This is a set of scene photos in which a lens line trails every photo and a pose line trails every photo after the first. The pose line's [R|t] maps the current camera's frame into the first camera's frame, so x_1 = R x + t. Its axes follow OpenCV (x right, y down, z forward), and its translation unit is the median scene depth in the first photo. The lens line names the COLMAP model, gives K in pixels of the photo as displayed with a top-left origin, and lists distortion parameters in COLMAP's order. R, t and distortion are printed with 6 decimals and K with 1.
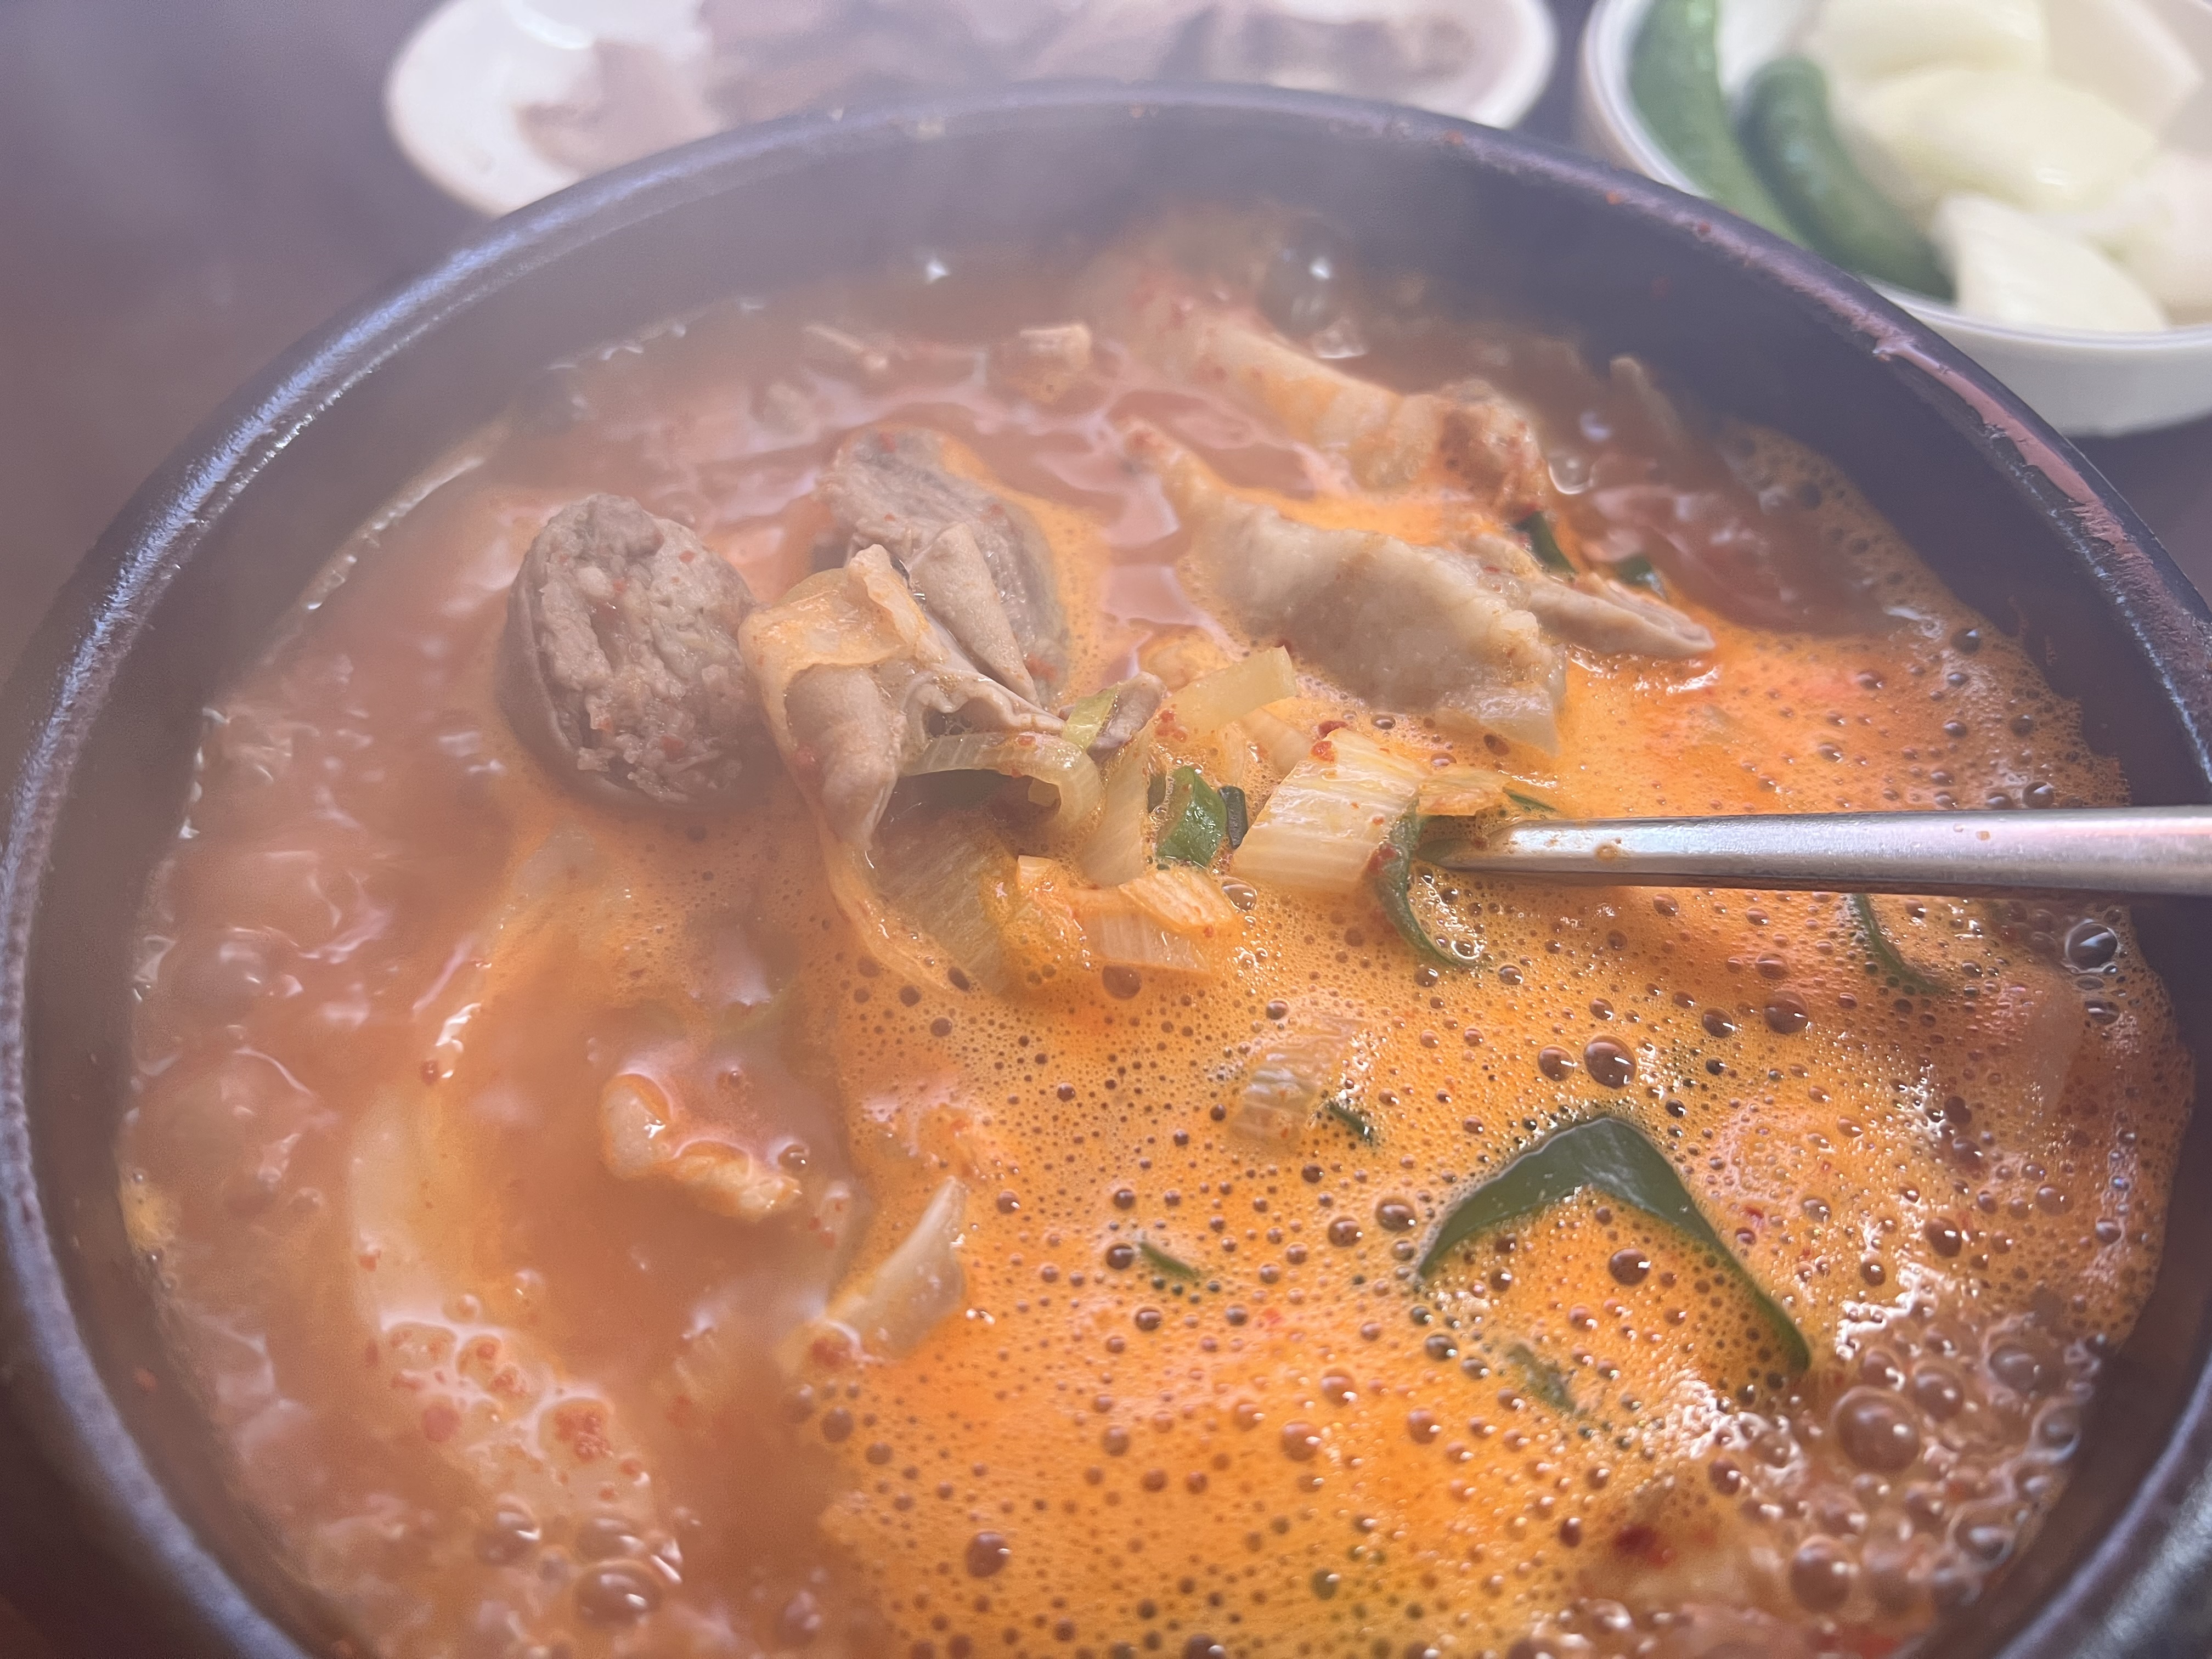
lens RADIAL K [[1687.6, 0, 1161.4], [0, 1687.6, 784.3], [0, 0, 1]] dist [0.153531, -0.277553]
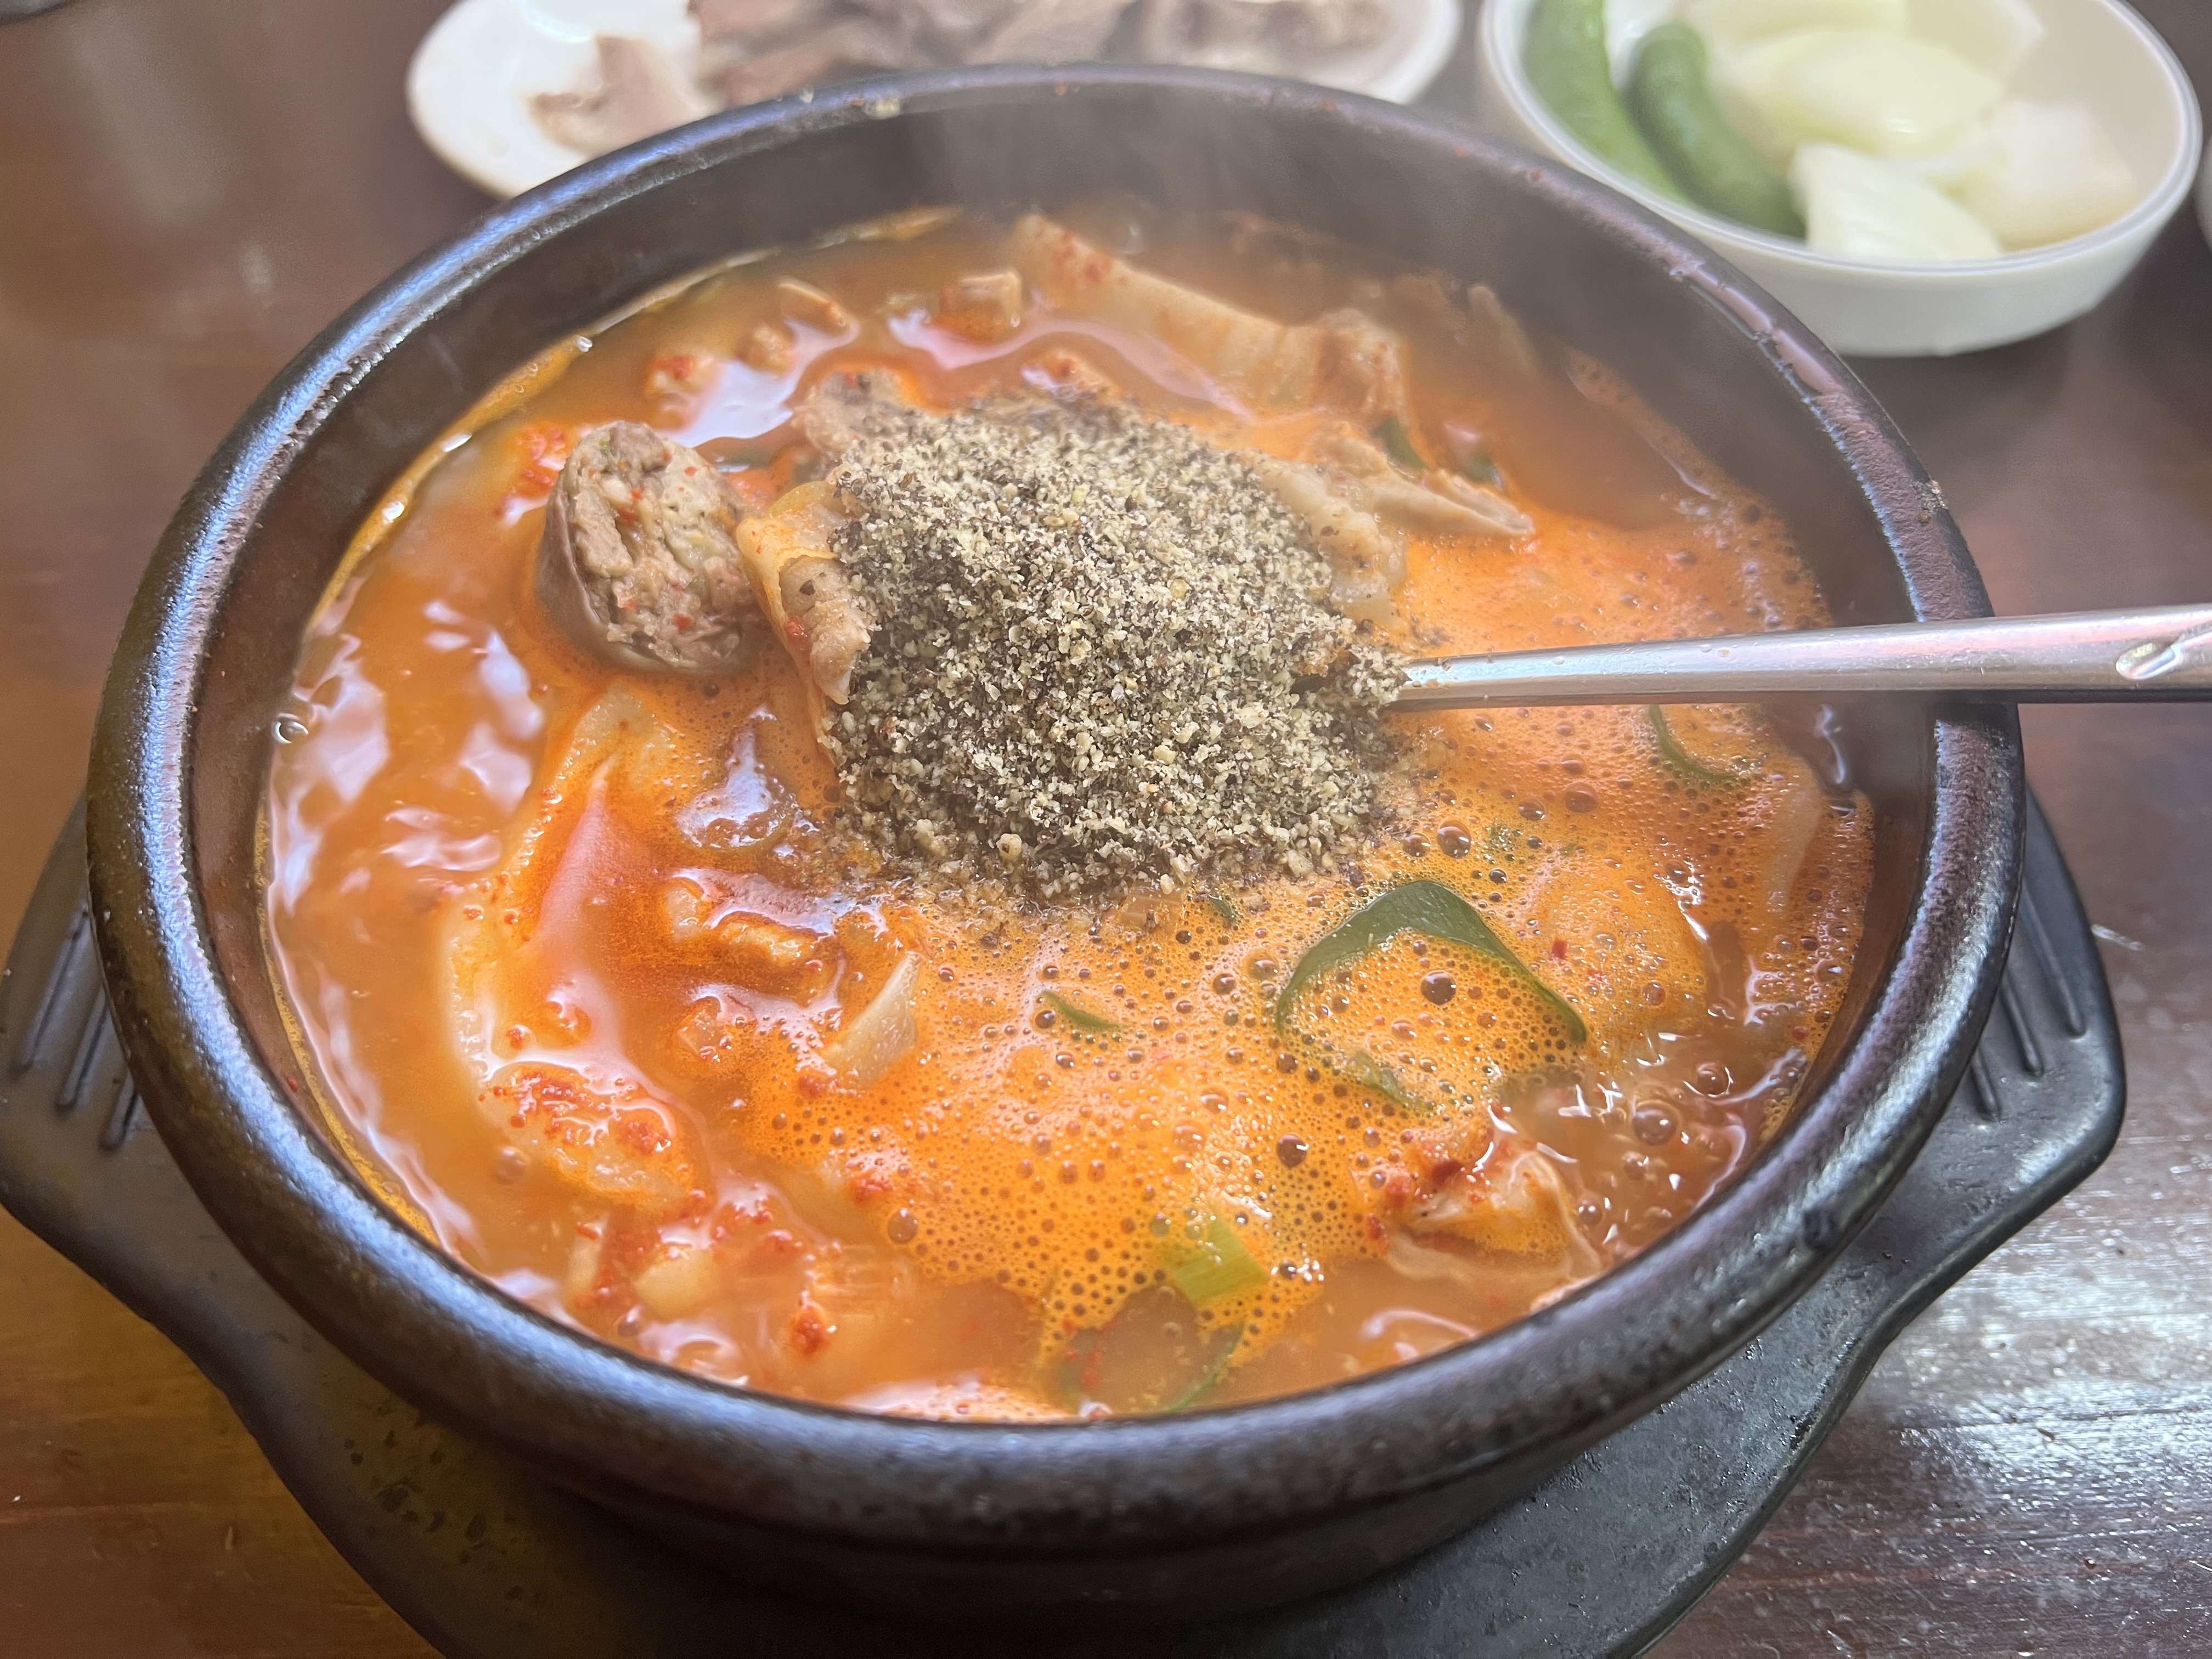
lens RADIAL K [[1683.6, 0, 1106.0], [0, 1683.6, 829.5], [0, 0, 1]] dist [0.071189, -0.079741]
pose [[0.999413, -0.011638, -0.032226, 0.054480], [0.012788, 0.999281, 0.035702, 0.084133], [0.031787, -0.036094, 0.998843, -0.207577]]
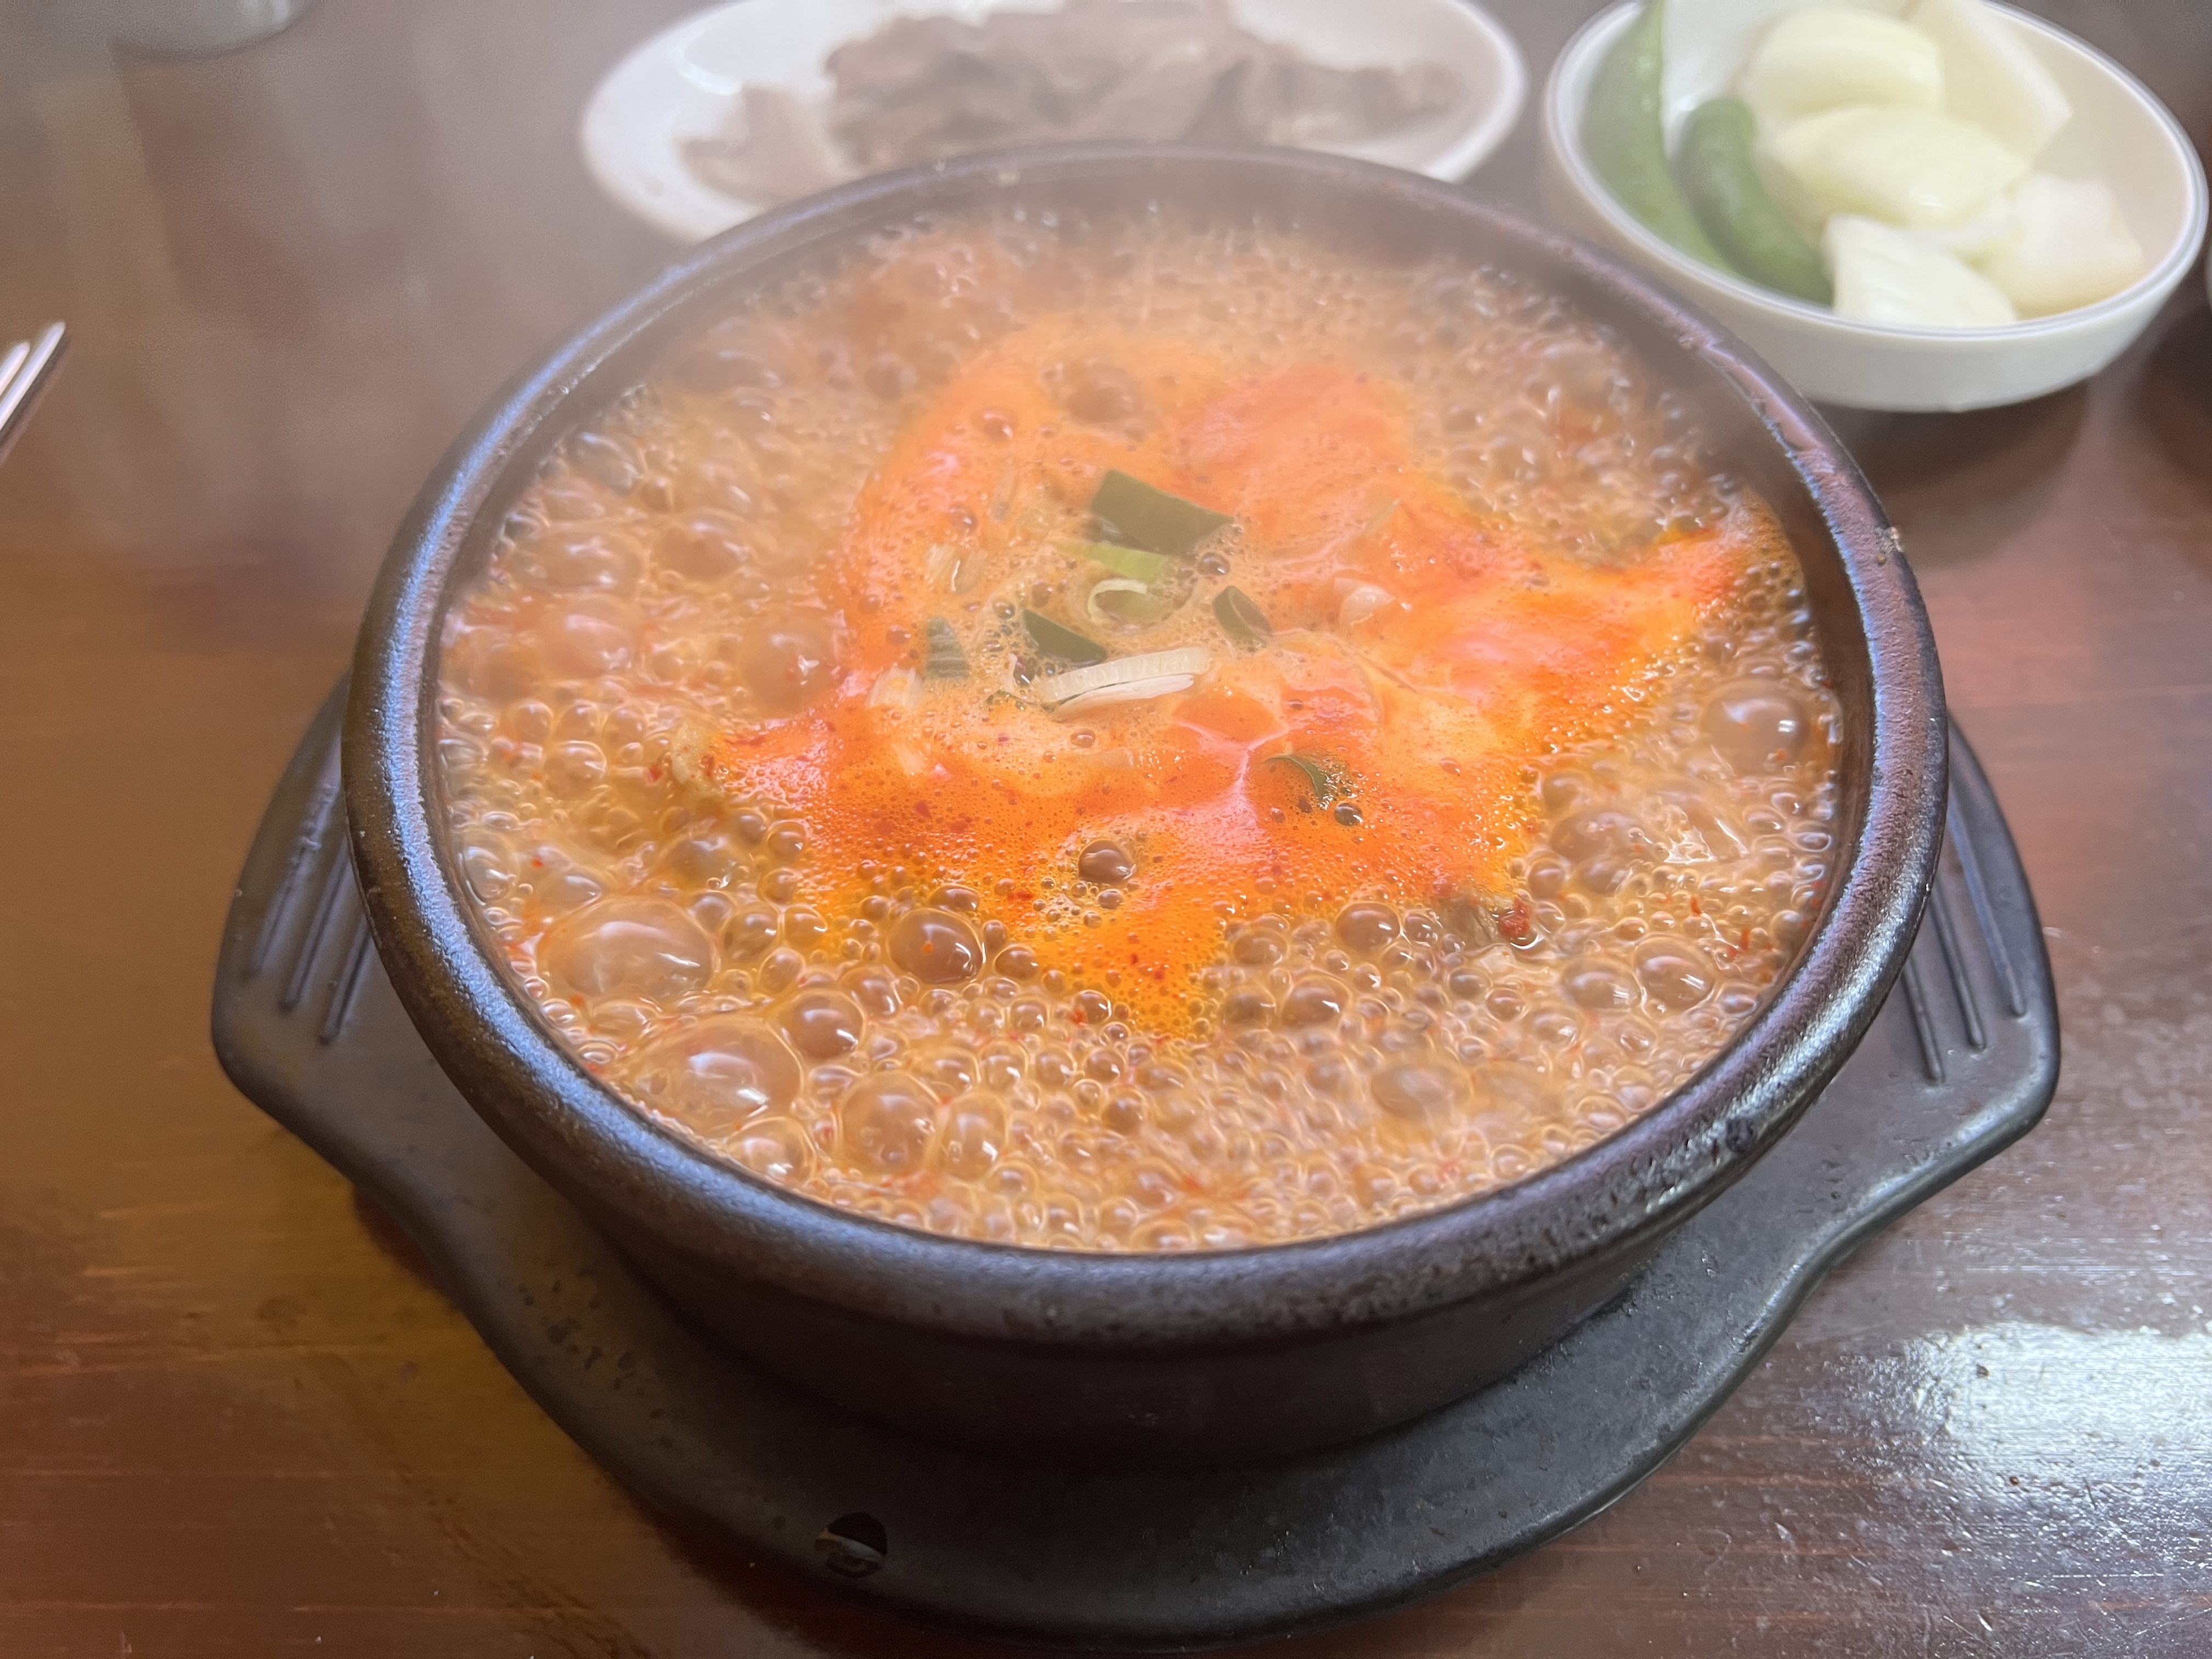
lens RADIAL K [[1717.3, 0, 1129.7], [0, 1717.3, 839.8], [0, 0, 1]] dist [0.027572, -0.004932]
pose [[0.997705, 0.025362, -0.062776, 0.069092], [-0.023452, 0.999245, 0.030970, 0.112709], [0.063514, -0.029427, 0.997547, -0.419080]]
